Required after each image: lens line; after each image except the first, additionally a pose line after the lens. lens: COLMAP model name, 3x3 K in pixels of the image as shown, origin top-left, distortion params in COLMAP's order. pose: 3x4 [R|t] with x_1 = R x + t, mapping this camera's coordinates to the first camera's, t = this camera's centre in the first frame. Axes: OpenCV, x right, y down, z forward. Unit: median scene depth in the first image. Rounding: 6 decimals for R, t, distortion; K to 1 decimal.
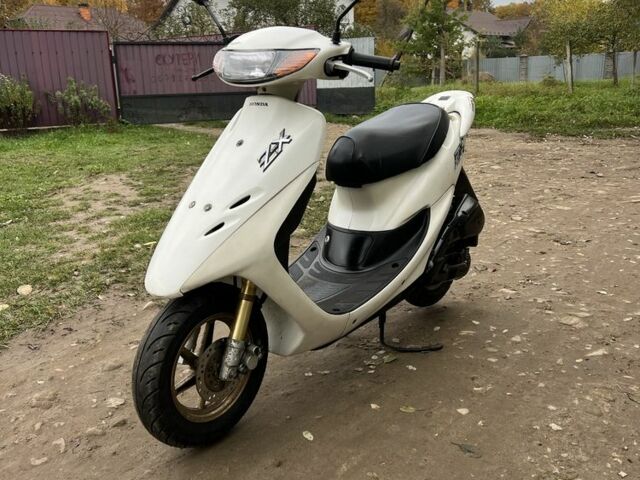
lens RADIAL K [[629.1, 0, 317.3], [0, 629.1, 240.1], [0, 0, 1]] dist [0.018039, 0.000000]
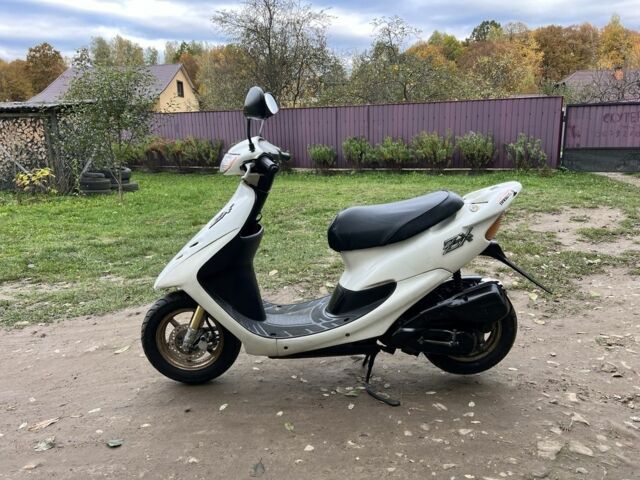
lens RADIAL K [[475.0, 0, 324.6], [0, 475.0, 236.9], [0, 0, 1]] dist [0.003656, -0.002118]
pose [[0.631342, 0.177003, -0.755035, 0.614962], [-0.193969, 0.978700, 0.067245, -0.138378], [0.750855, 0.103999, 0.652227, 0.269163]]
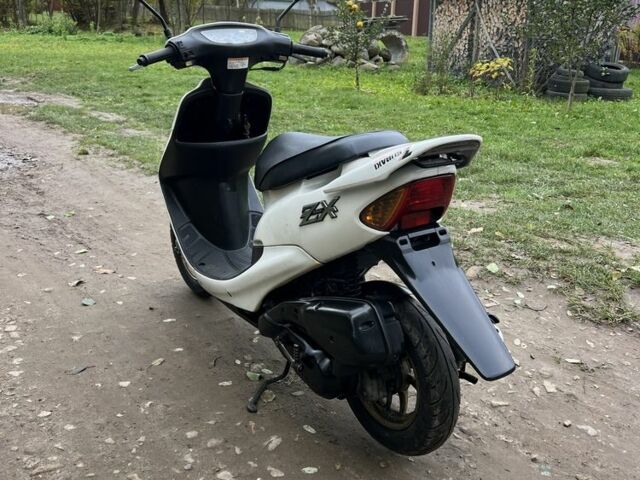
lens RADIAL K [[629.1, 0, 324.7], [0, 629.1, 240.4], [0, 0, 1]] dist [0.018039, 0.000000]
pose [[-0.287471, 0.337404, -0.896392, 0.723656], [-0.247147, 0.878071, 0.409768, -0.337156], [0.925353, 0.339337, -0.169032, 1.001738]]
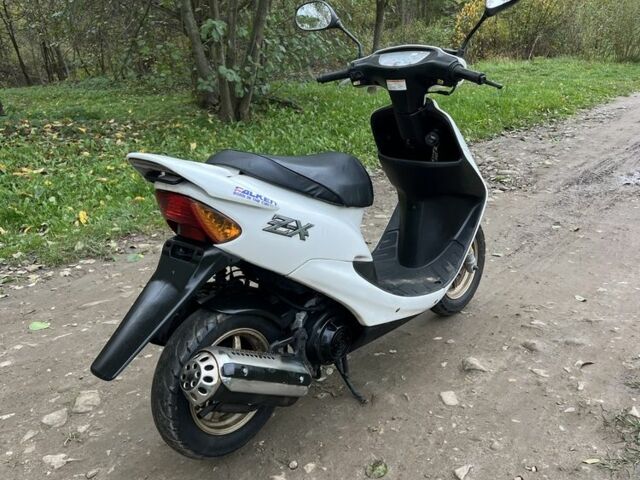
lens RADIAL K [[629.1, 0, 323.5], [0, 629.1, 233.6], [0, 0, 1]] dist [0.018039, 0.000000]
pose [[-0.997821, 0.042075, 0.050813, 0.050198], [0.062478, 0.850012, 0.523045, -0.446579], [-0.021184, 0.525081, -0.850789, 1.473919]]
